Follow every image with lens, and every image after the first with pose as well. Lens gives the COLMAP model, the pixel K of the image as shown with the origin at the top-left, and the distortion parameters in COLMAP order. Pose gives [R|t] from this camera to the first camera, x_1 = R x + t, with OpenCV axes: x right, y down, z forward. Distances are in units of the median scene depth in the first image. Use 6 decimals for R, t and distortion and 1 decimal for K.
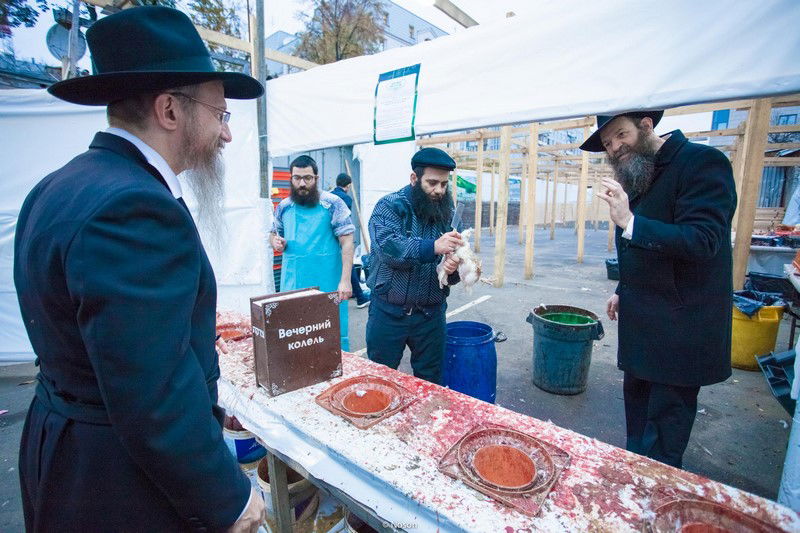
lens RADIAL K [[391.3, 0, 400.3], [0, 391.3, 259.4], [0, 0, 1]] dist [-0.098522, 0.039036]
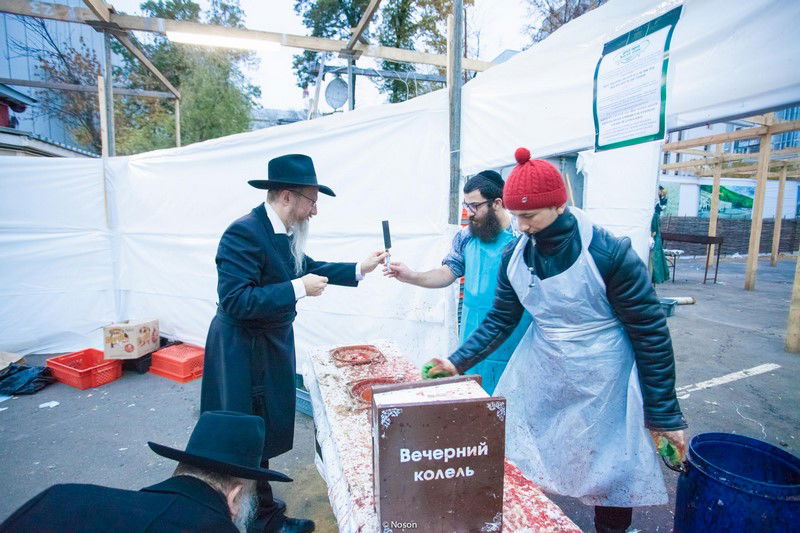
lens RADIAL K [[391.3, 0, 400.3], [0, 391.3, 259.4], [0, 0, 1]] dist [-0.098522, 0.039036]
pose [[0.849262, 0.048855, -0.525706, 0.002563], [-0.068807, 0.997459, -0.018460, -0.079391], [0.523468, 0.051850, 0.850466, 0.292285]]
